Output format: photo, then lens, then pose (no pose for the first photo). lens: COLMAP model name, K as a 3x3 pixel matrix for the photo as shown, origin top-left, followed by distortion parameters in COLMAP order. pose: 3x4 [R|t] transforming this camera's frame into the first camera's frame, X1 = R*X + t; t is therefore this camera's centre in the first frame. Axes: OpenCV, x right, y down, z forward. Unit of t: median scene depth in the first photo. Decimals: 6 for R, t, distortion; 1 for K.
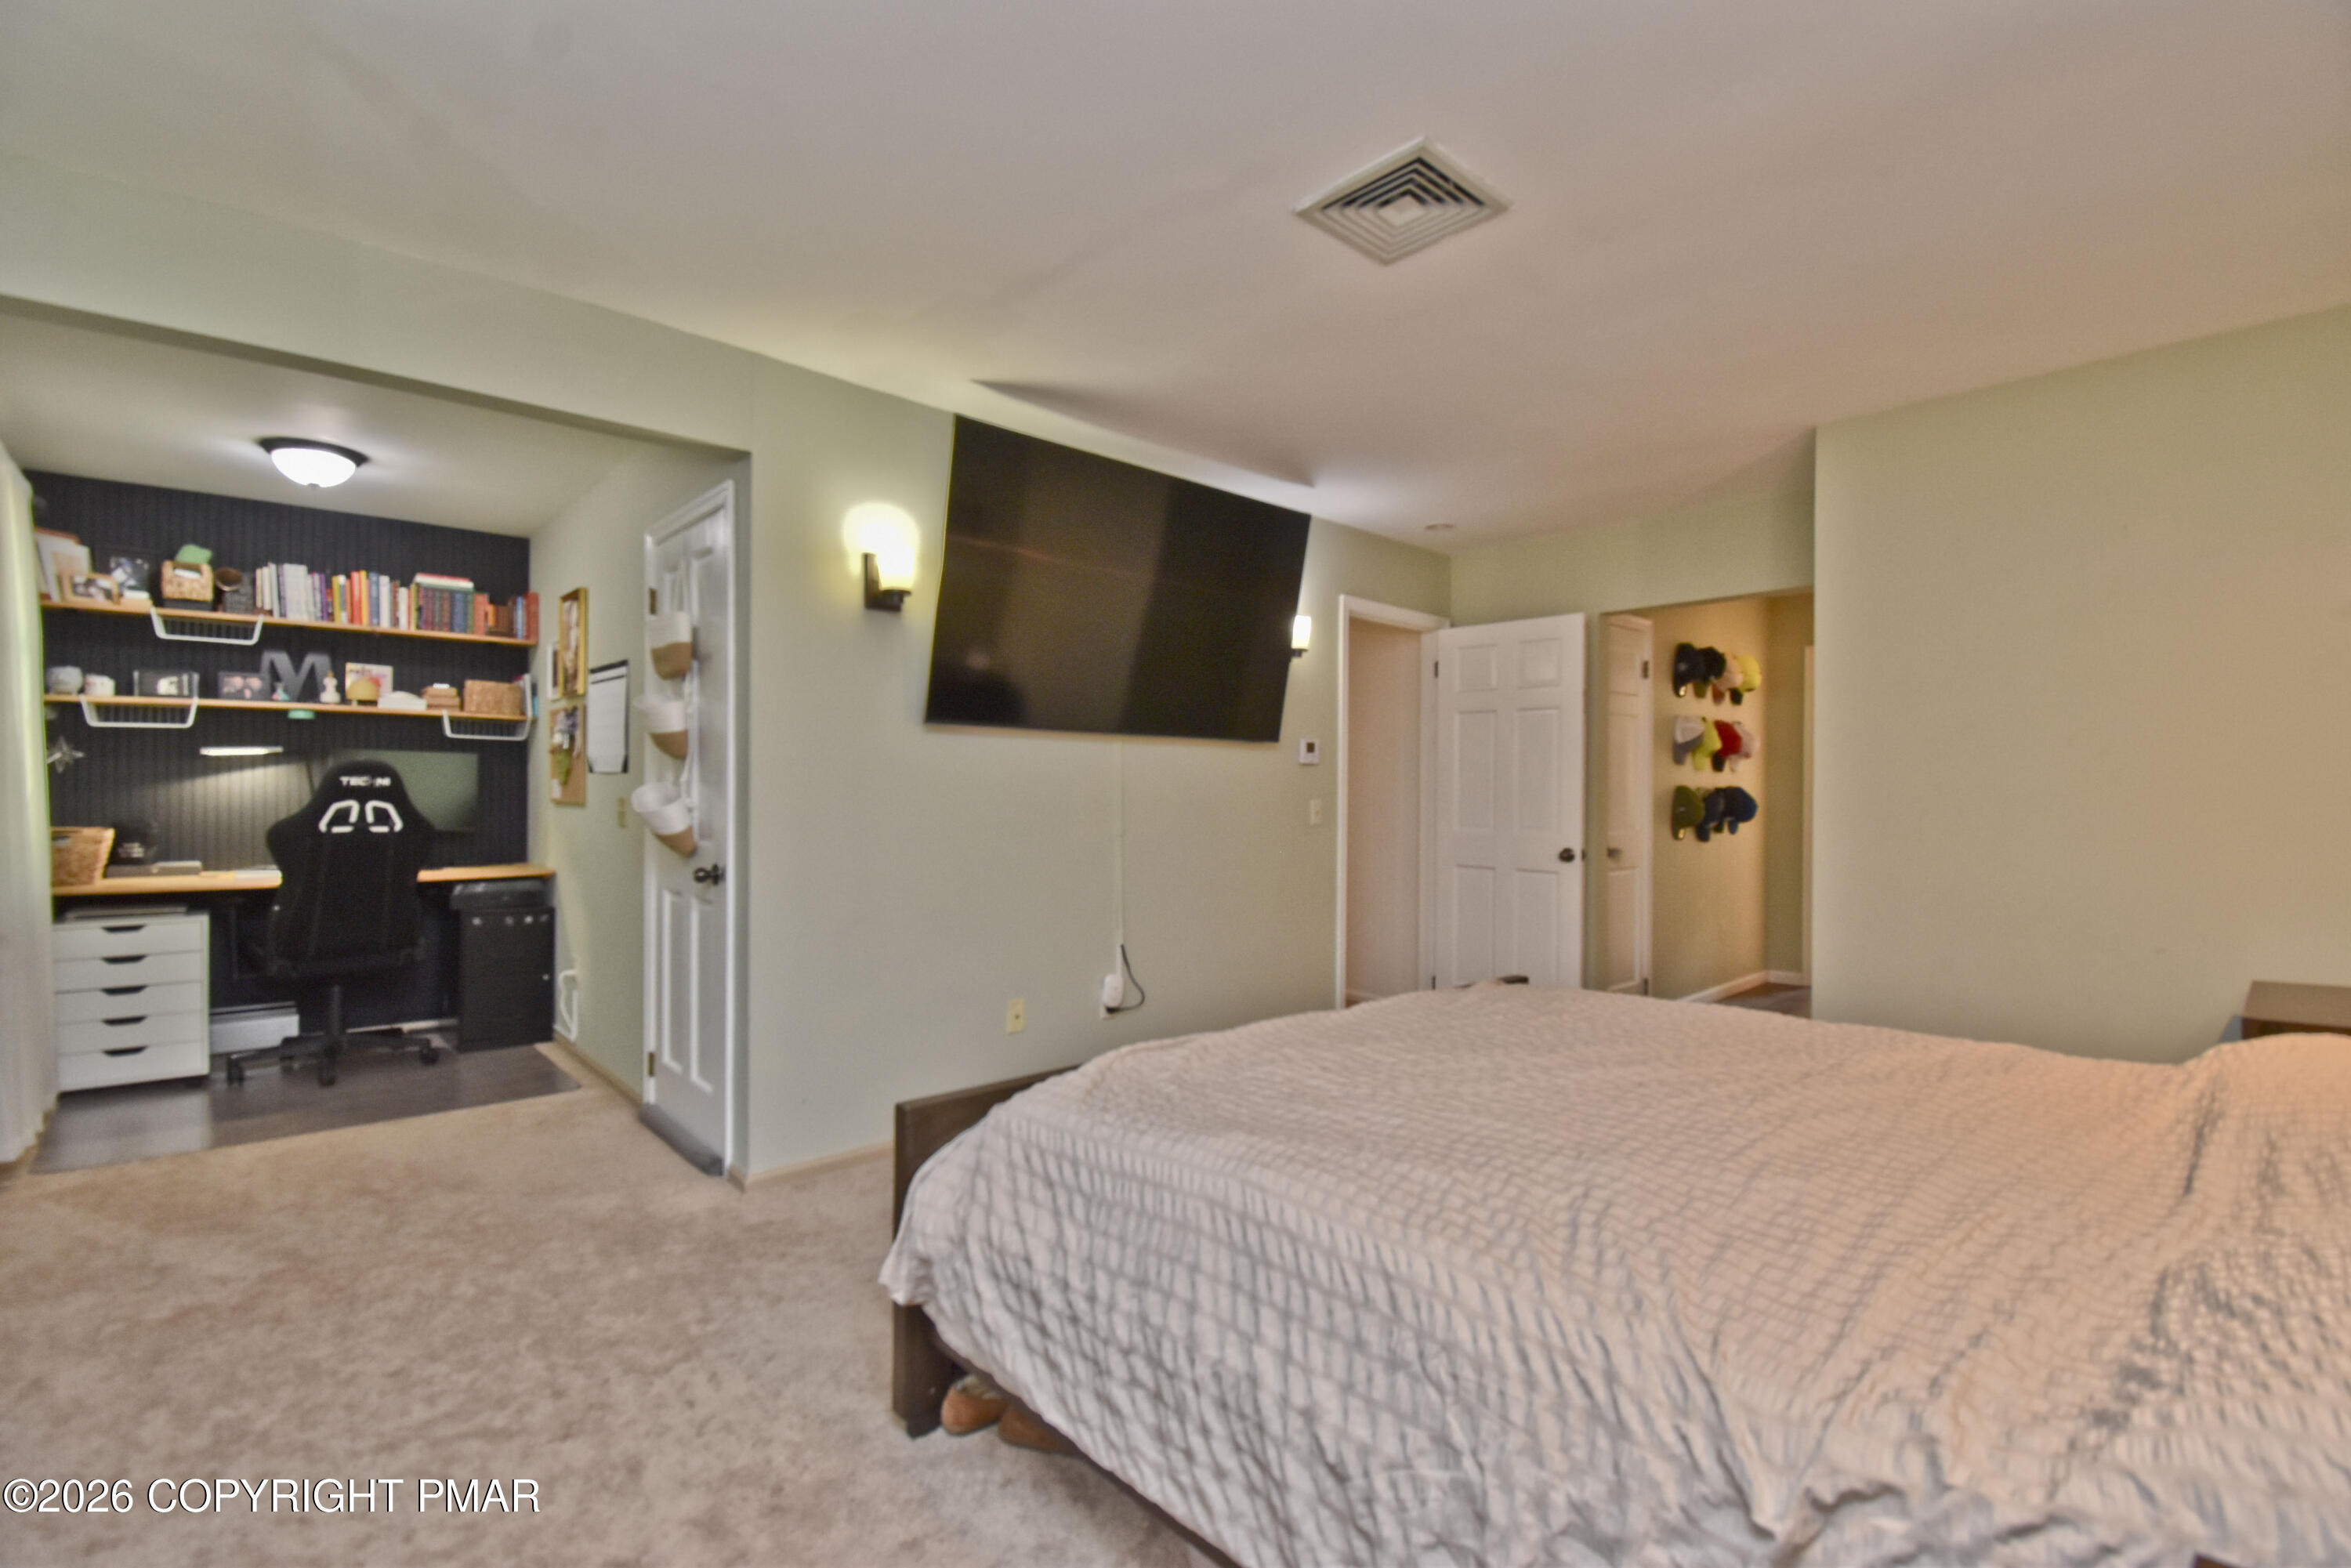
lens RADIAL K [[1068.3, 0, 1207.2], [0, 1068.3, 789.0], [0, 0, 1]] dist [0.010214, -0.019459]
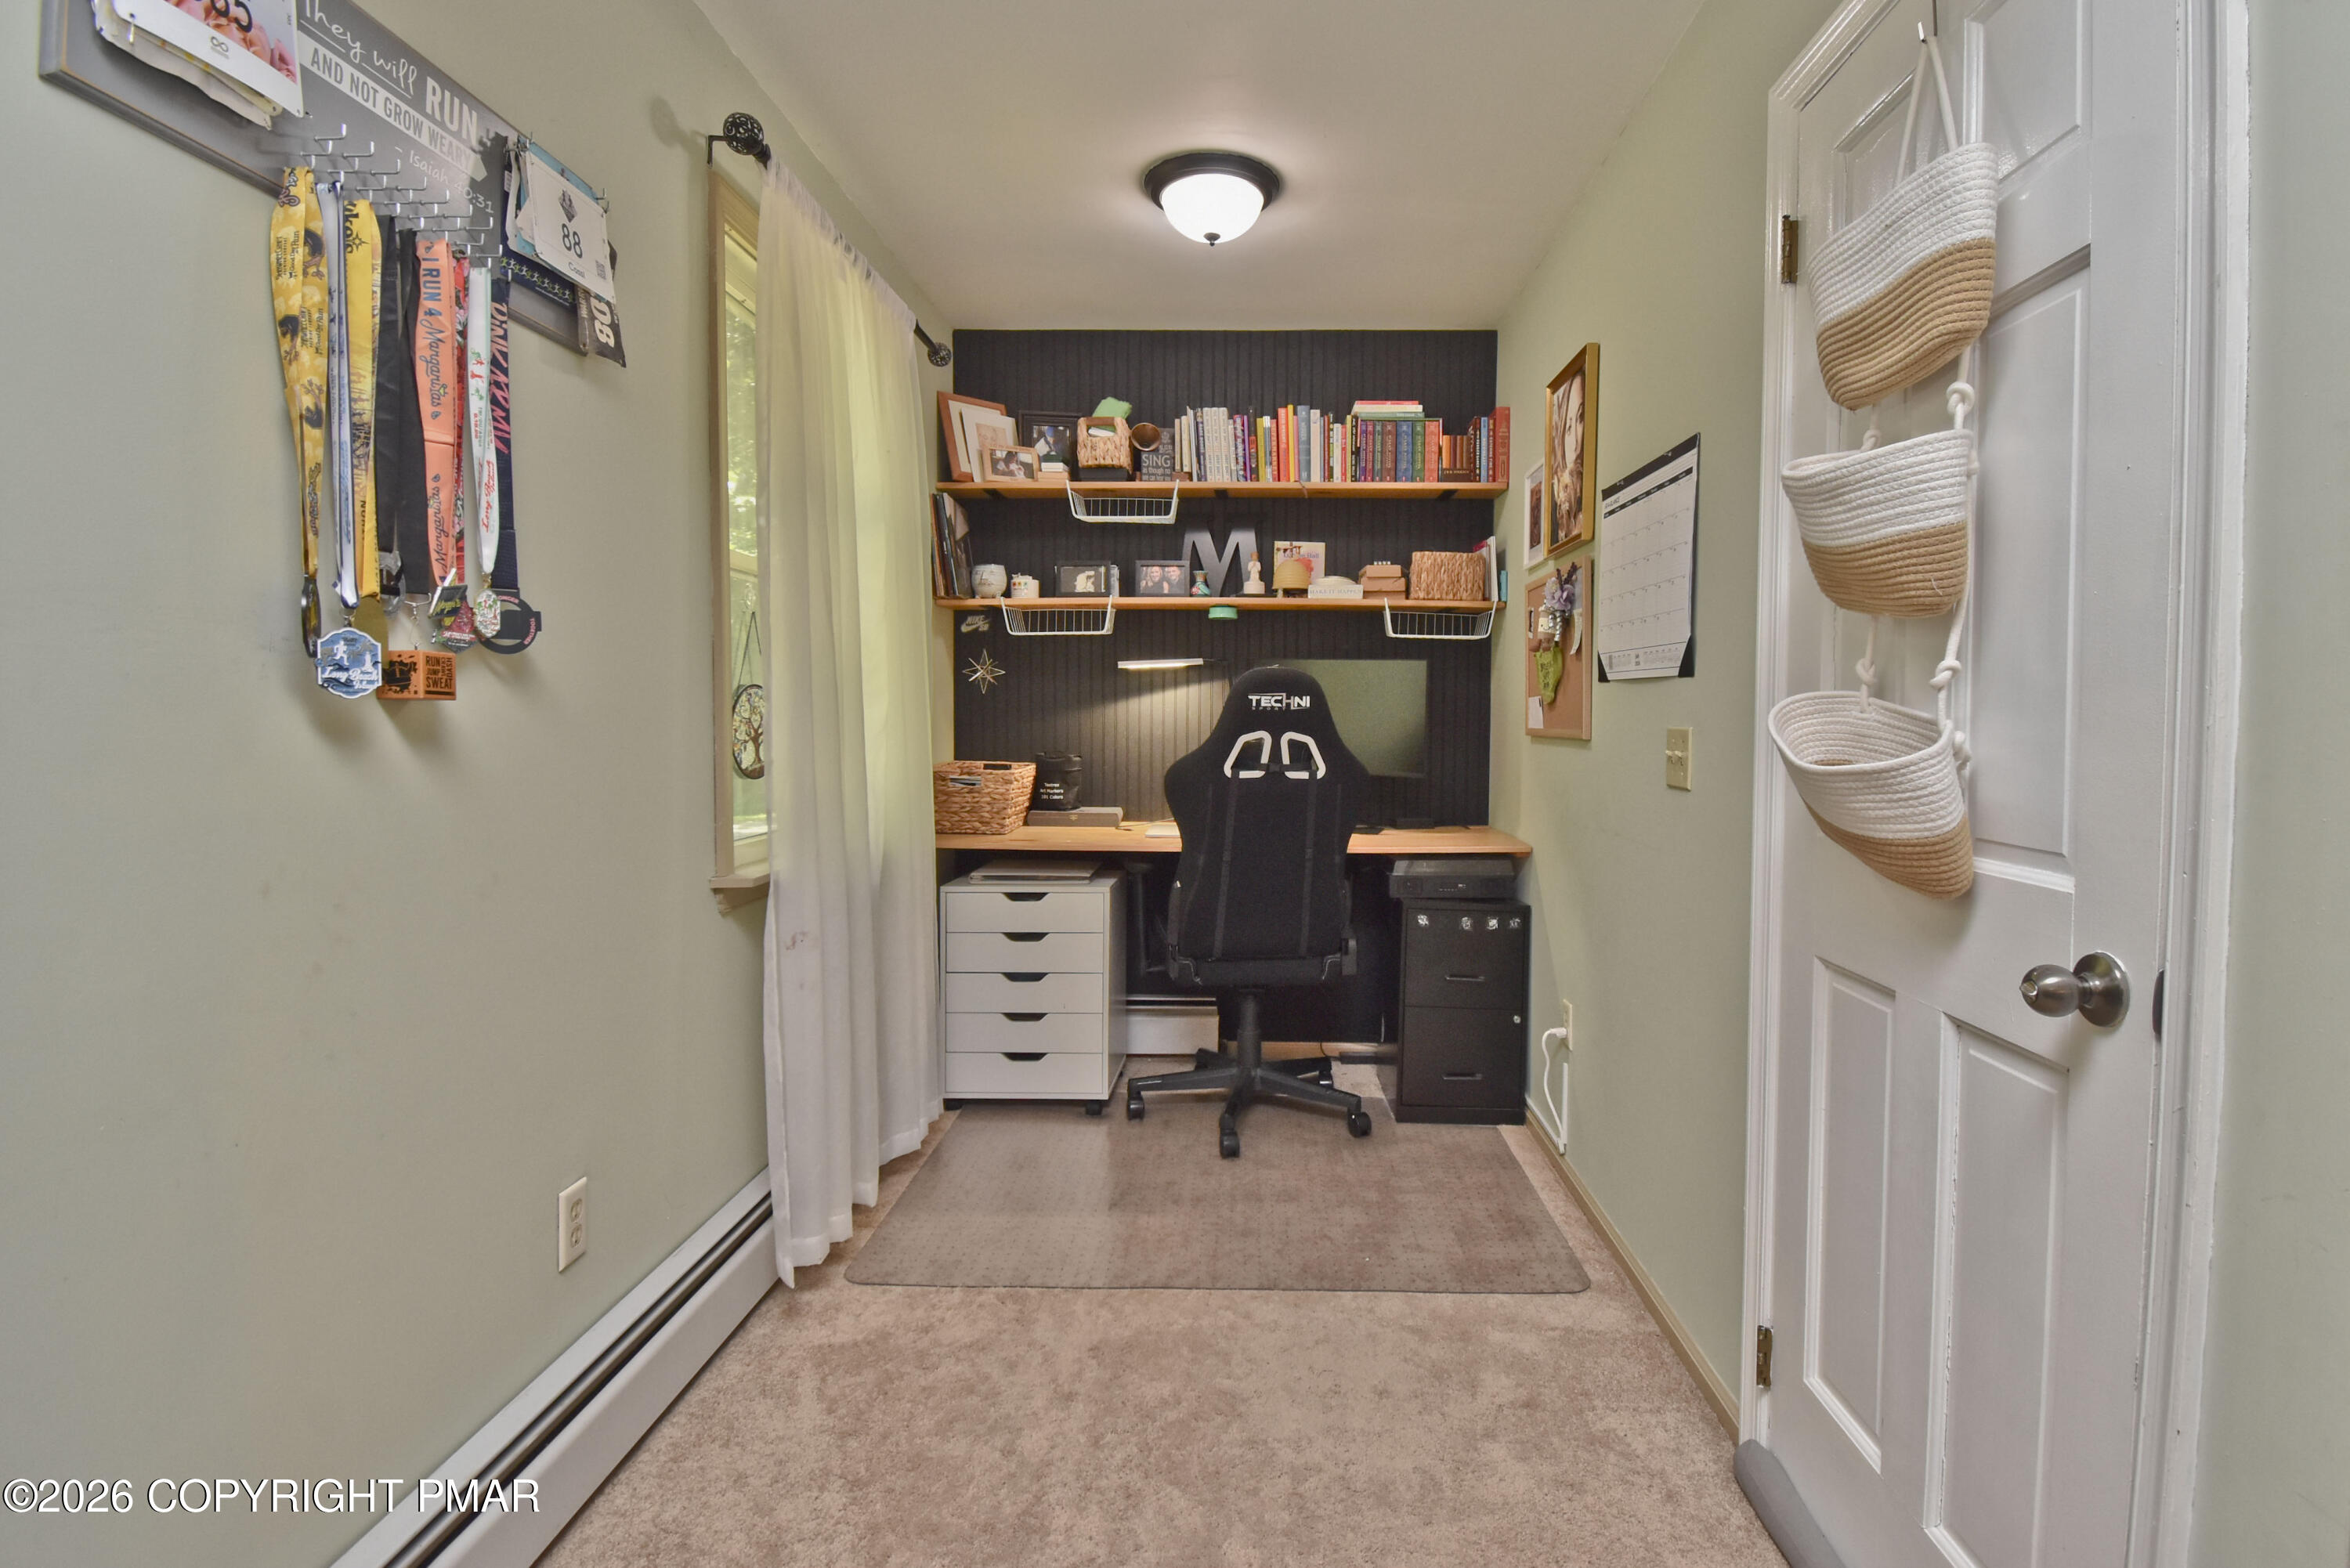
lens RADIAL K [[1067.8, 0, 1206.7], [0, 1067.8, 789.0], [0, 0, 1]] dist [0.010214, -0.019459]
pose [[0.697096, 0.046162, -0.715490, -0.321509], [0.001456, 0.997832, 0.065797, 0.002932], [0.716977, -0.046909, 0.695517, 0.469504]]
